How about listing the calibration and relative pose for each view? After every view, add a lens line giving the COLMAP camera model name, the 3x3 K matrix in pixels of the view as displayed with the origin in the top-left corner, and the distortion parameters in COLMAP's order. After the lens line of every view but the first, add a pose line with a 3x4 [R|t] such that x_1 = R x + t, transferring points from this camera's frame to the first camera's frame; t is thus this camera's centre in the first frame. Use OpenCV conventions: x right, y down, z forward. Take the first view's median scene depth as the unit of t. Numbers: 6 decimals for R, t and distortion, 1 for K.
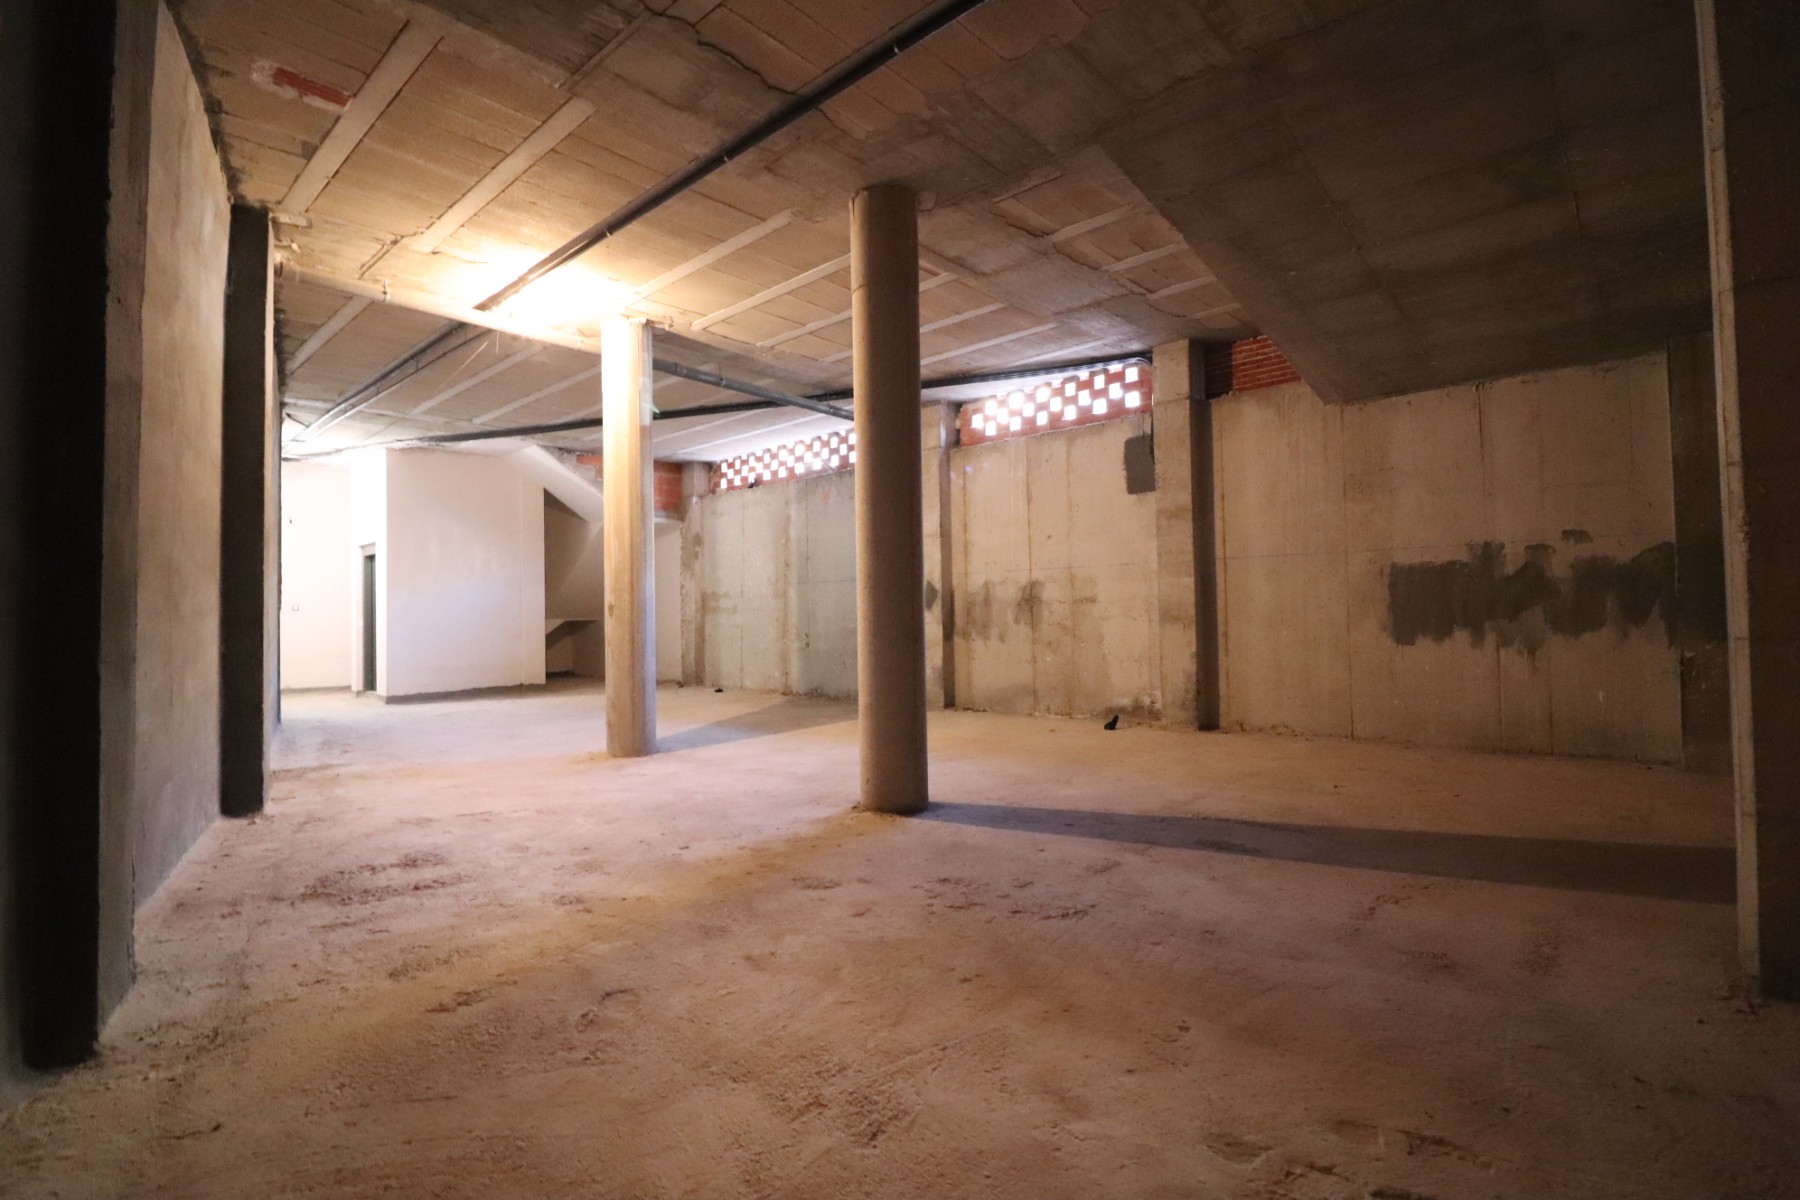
lens RADIAL K [[839.4, 0, 894.8], [0, 839.4, 594.1], [0, 0, 1]] dist [-0.005605, -0.010090]
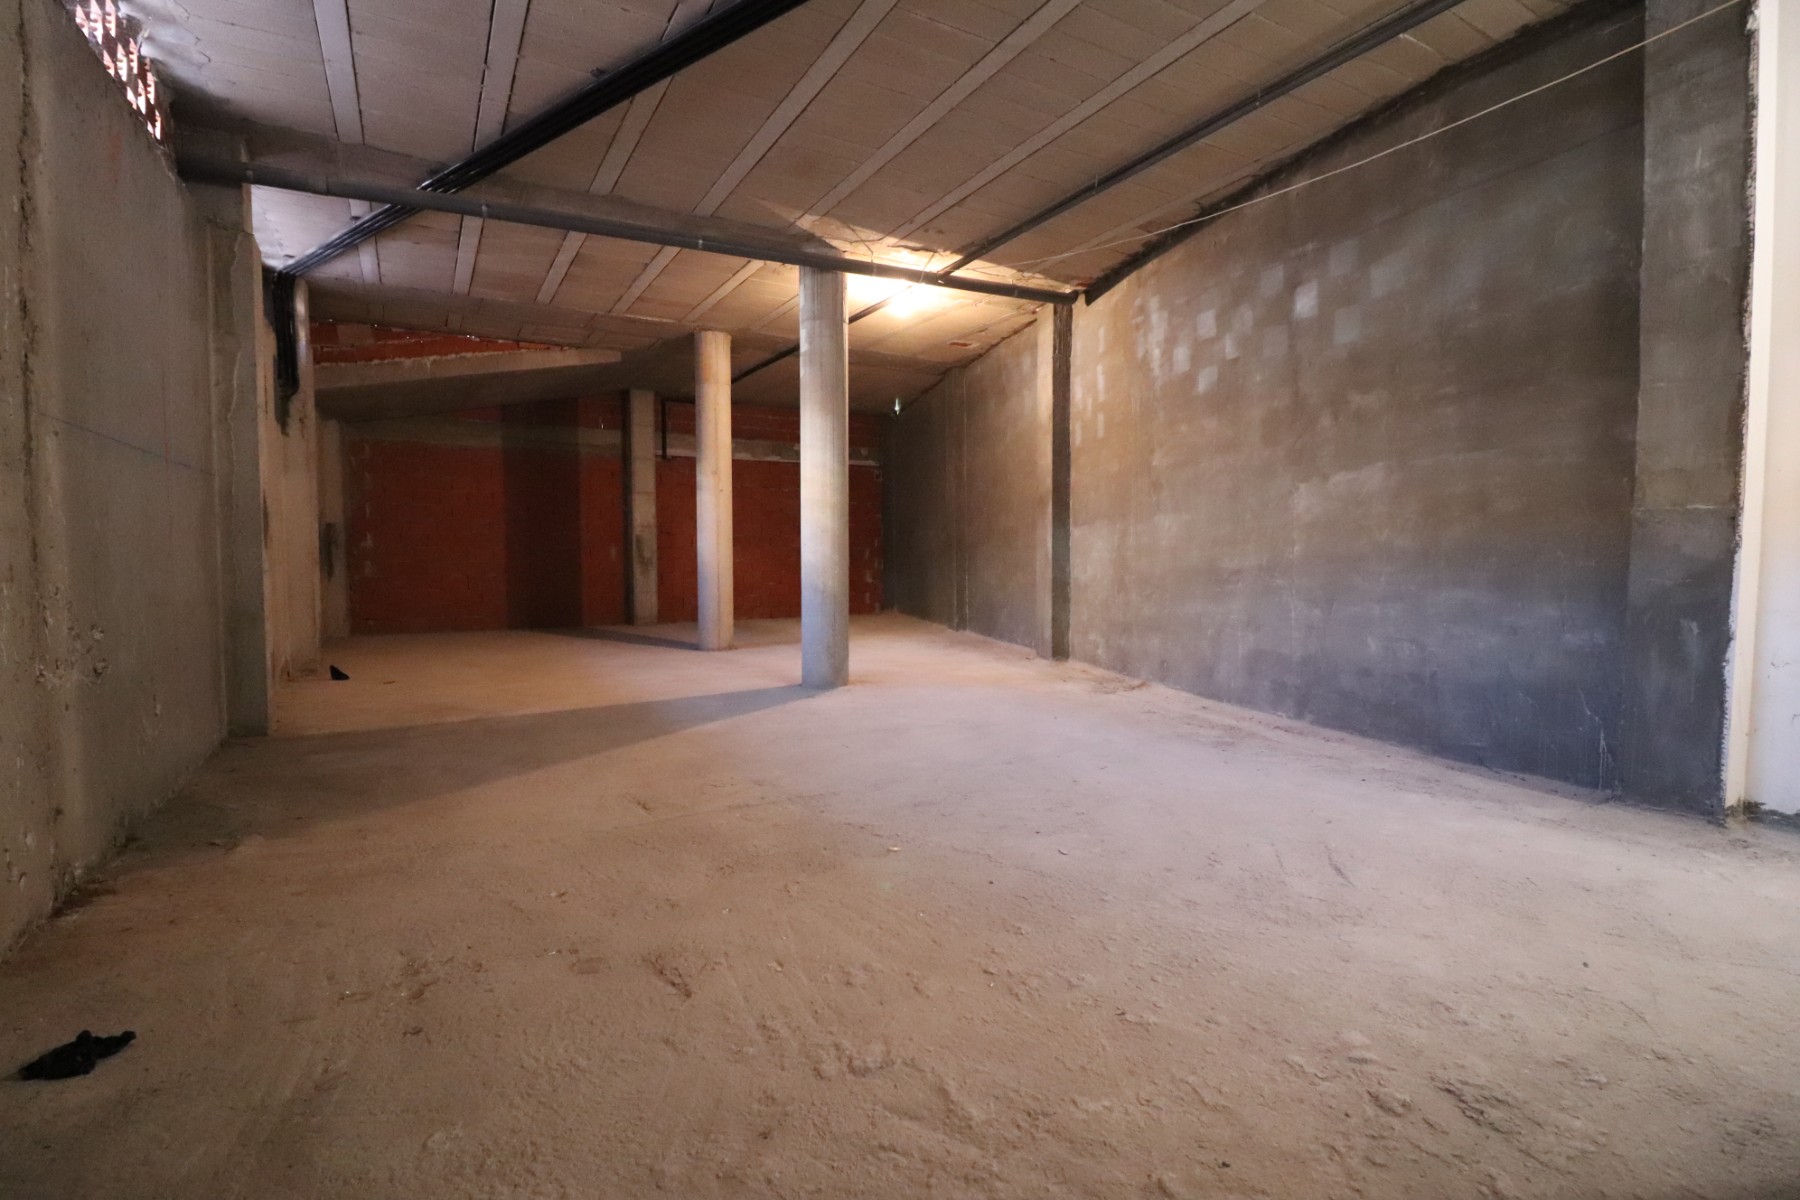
lens RADIAL K [[839.4, 0, 897.3], [0, 839.4, 598.8], [0, 0, 1]] dist [-0.005605, -0.010090]
pose [[-0.956280, 0.000422, 0.292453, -0.533936], [0.009211, 0.999546, 0.028676, 0.042912], [-0.292309, 0.030116, -0.955850, 1.489655]]
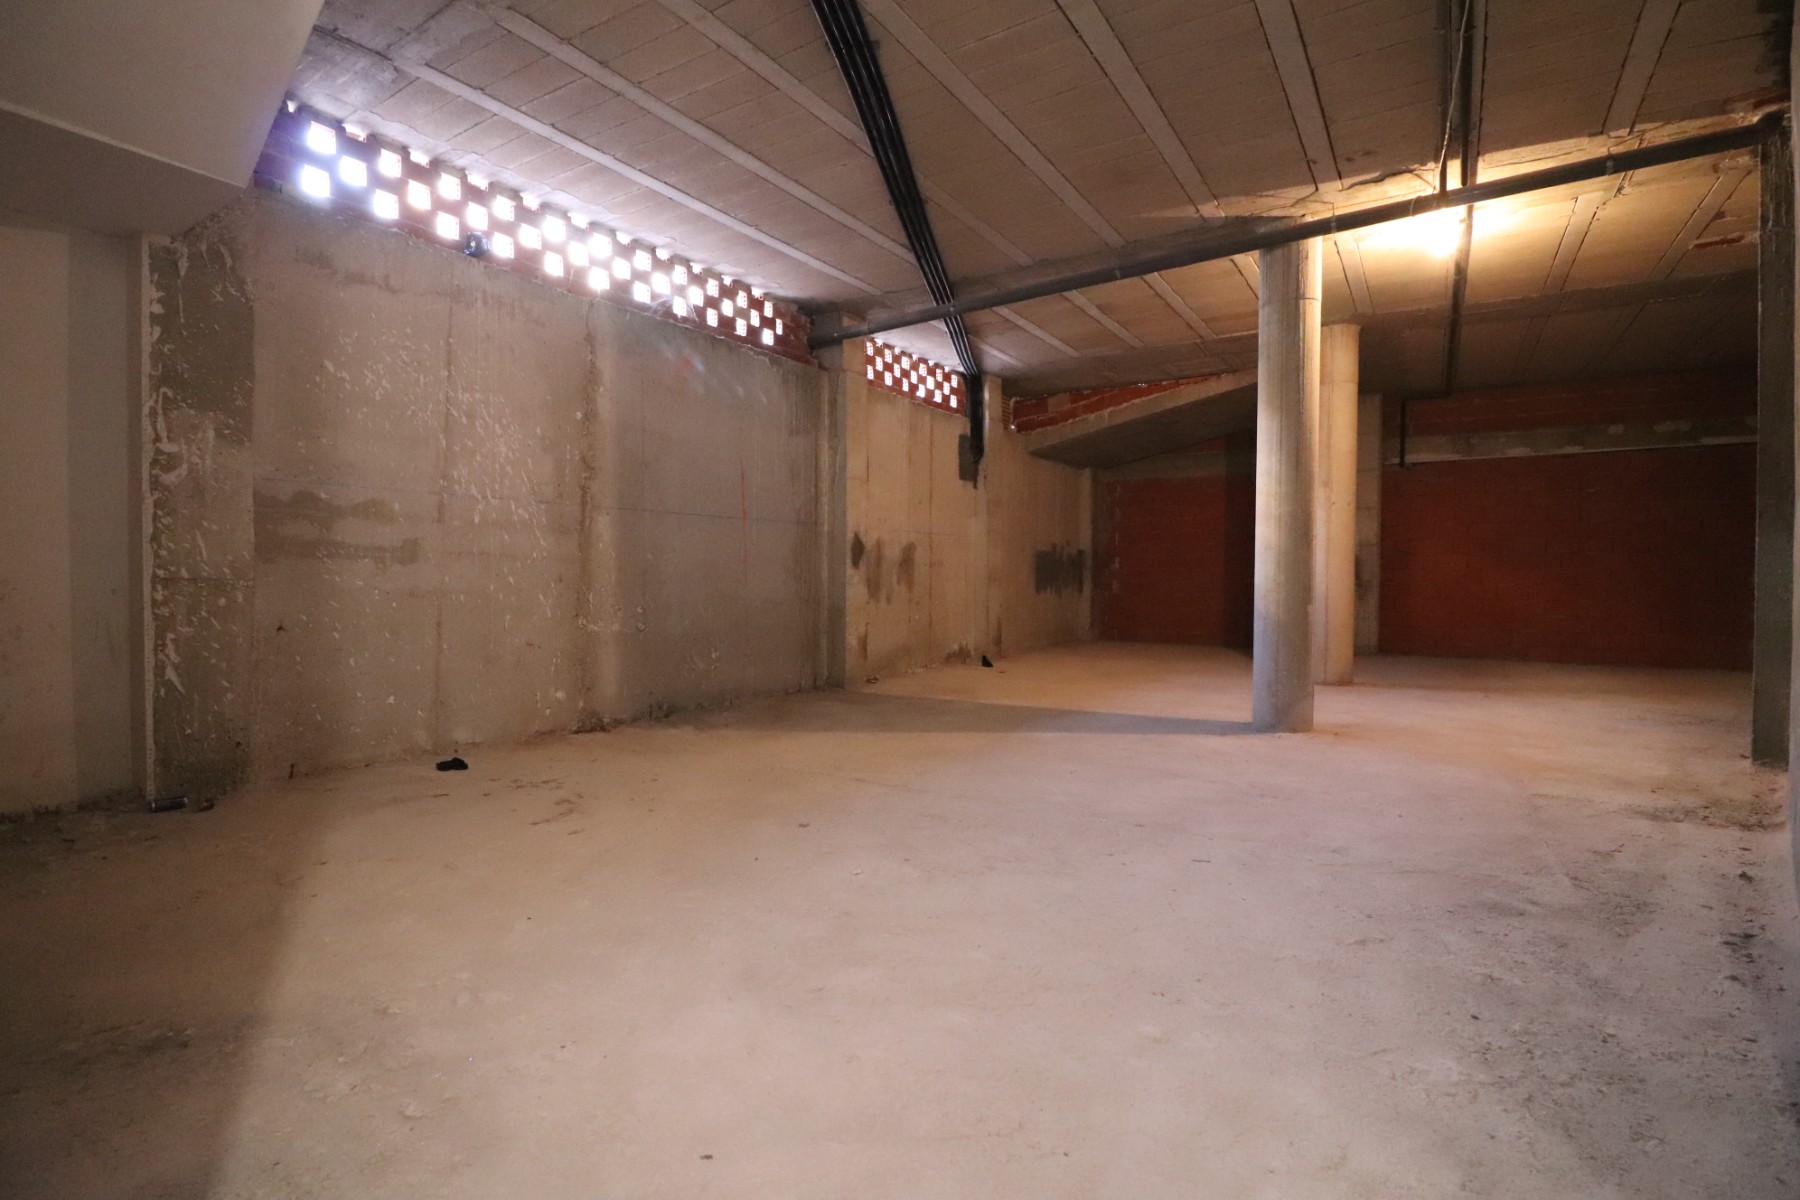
lens RADIAL K [[839.4, 0, 894.7], [0, 839.4, 596.6], [0, 0, 1]] dist [-0.005605, -0.010090]
pose [[-0.171536, -0.010937, 0.985117, -0.838910], [-0.023115, 0.999708, 0.007074, 0.043018], [-0.984907, -0.021557, -0.171739, 1.183343]]
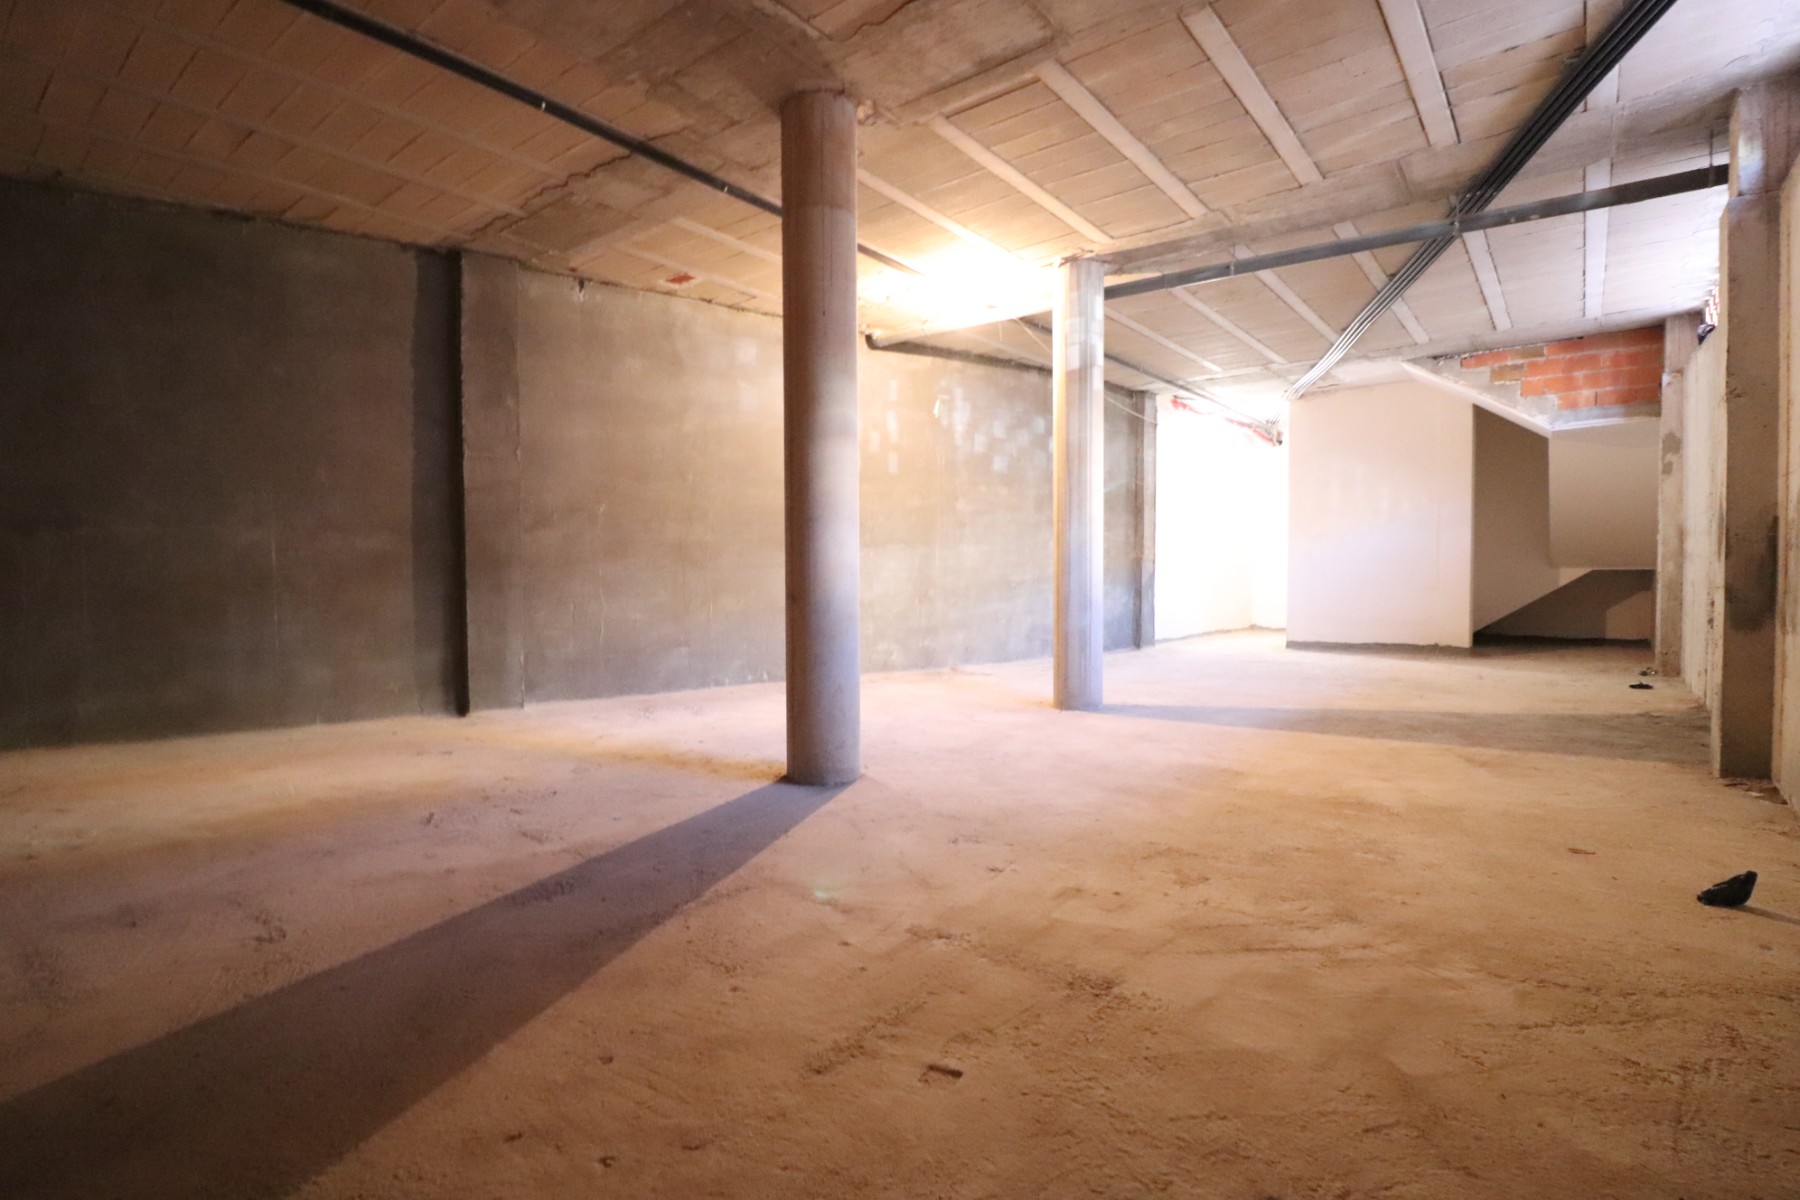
lens RADIAL K [[839.4, 0, 888.8], [0, 839.4, 601.6], [0, 0, 1]] dist [-0.005605, -0.010090]
pose [[0.067059, 0.049694, -0.996511, 0.499688], [0.028399, 0.998259, 0.051693, 0.006072], [0.997345, -0.031766, 0.065531, 0.547582]]
